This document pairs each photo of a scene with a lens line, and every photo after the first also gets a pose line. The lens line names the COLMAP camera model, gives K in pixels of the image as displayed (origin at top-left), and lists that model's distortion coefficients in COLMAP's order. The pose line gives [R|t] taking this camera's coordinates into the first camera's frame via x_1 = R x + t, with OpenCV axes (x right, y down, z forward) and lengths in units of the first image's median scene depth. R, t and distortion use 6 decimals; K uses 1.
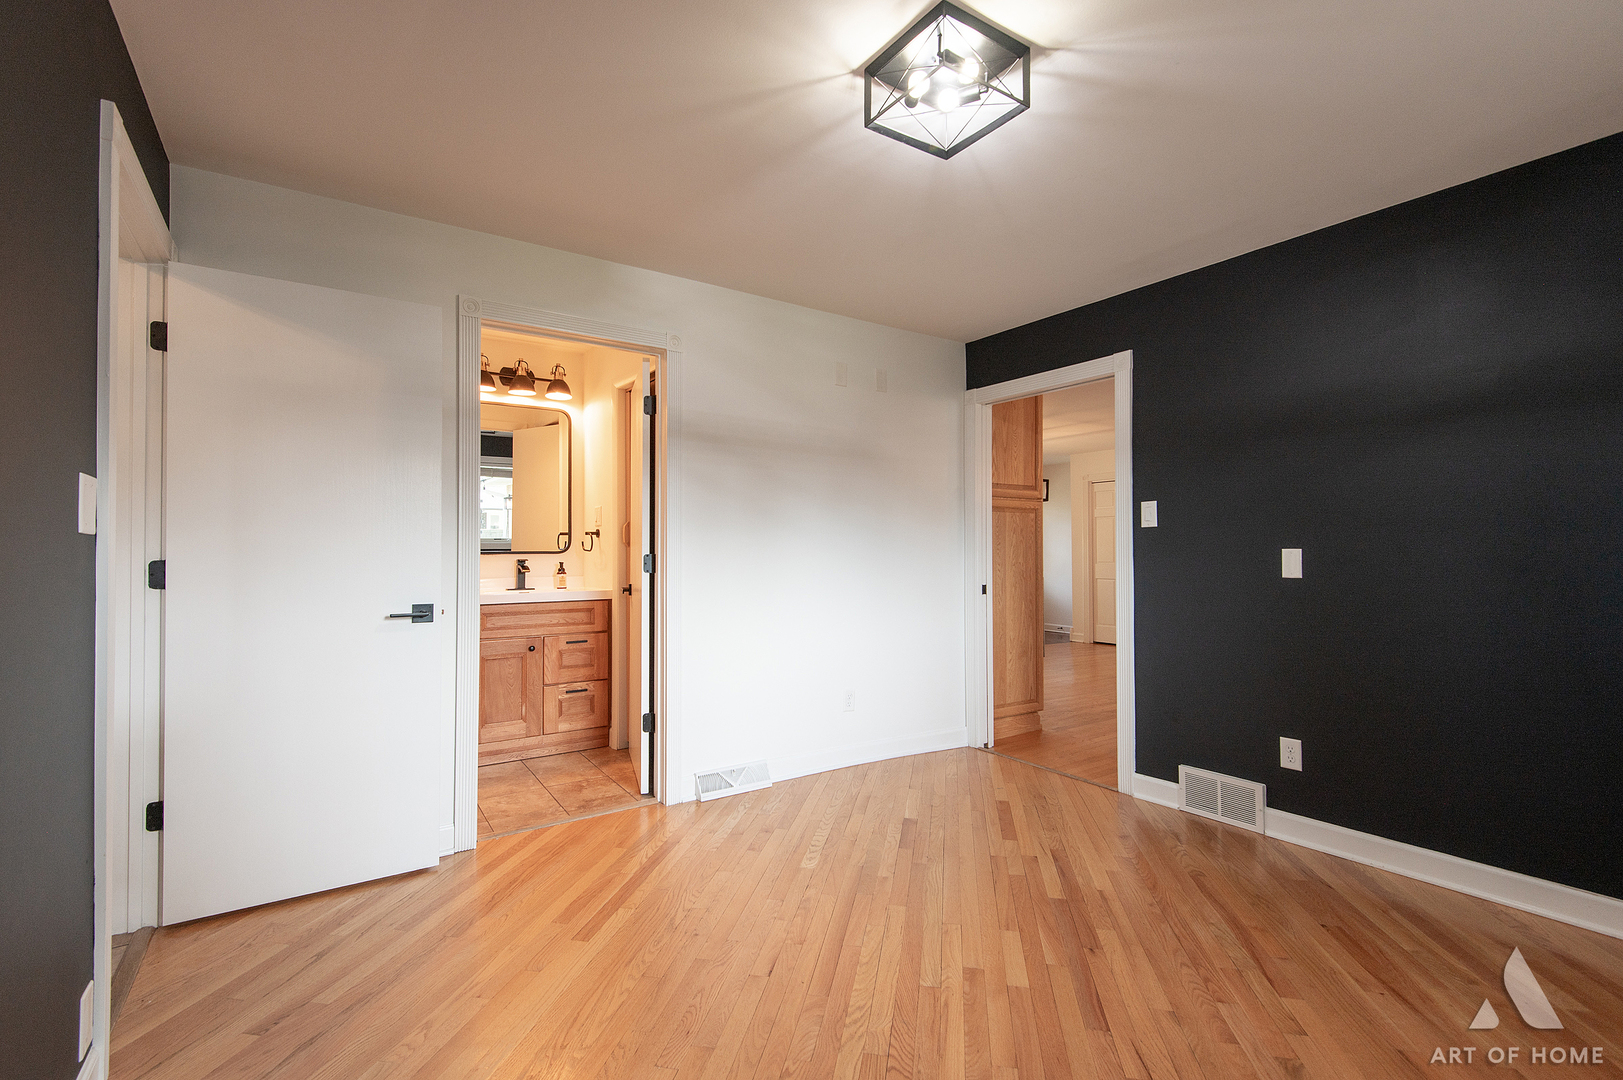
lens RADIAL K [[730.0, 0, 806.4], [0, 730.0, 544.5], [0, 0, 1]] dist [0.042601, -0.015428]
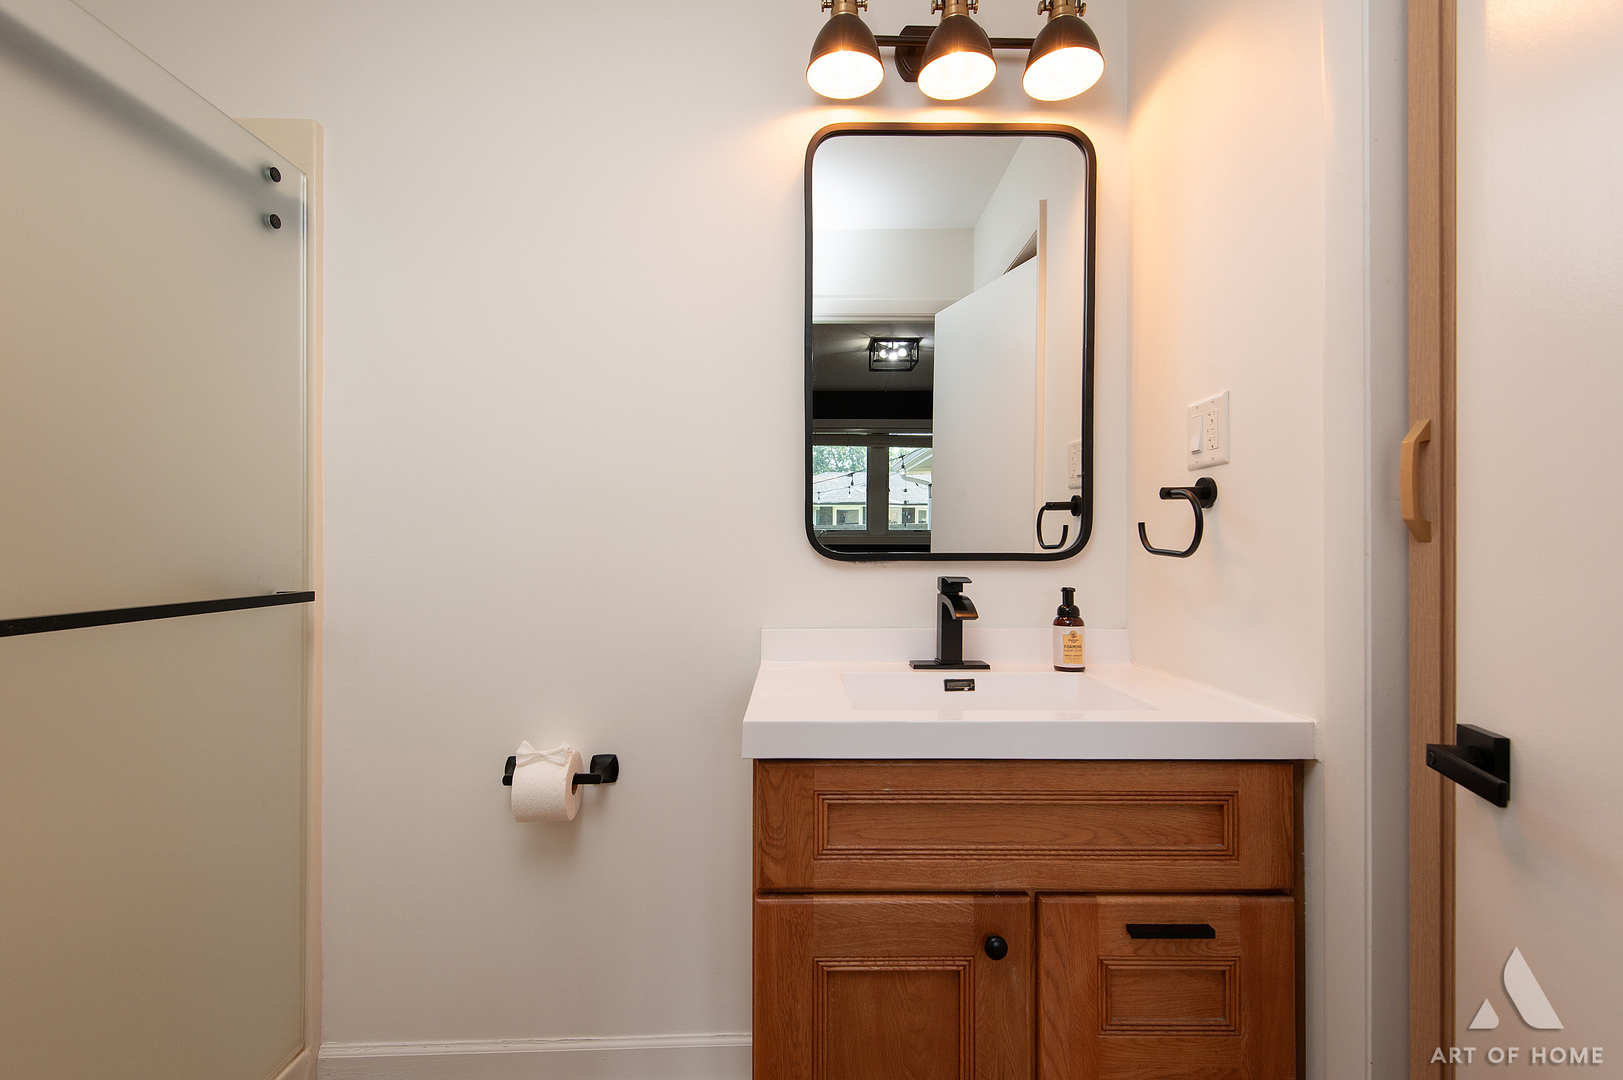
lens RADIAL K [[730.0, 0, 806.4], [0, 730.0, 544.5], [0, 0, 1]] dist [0.042601, -0.015428]
pose [[0.847613, 0.004718, -0.530594, -0.279629], [-0.000753, 0.999970, 0.007690, 0.002746], [0.530614, -0.006119, 0.847591, 0.714224]]
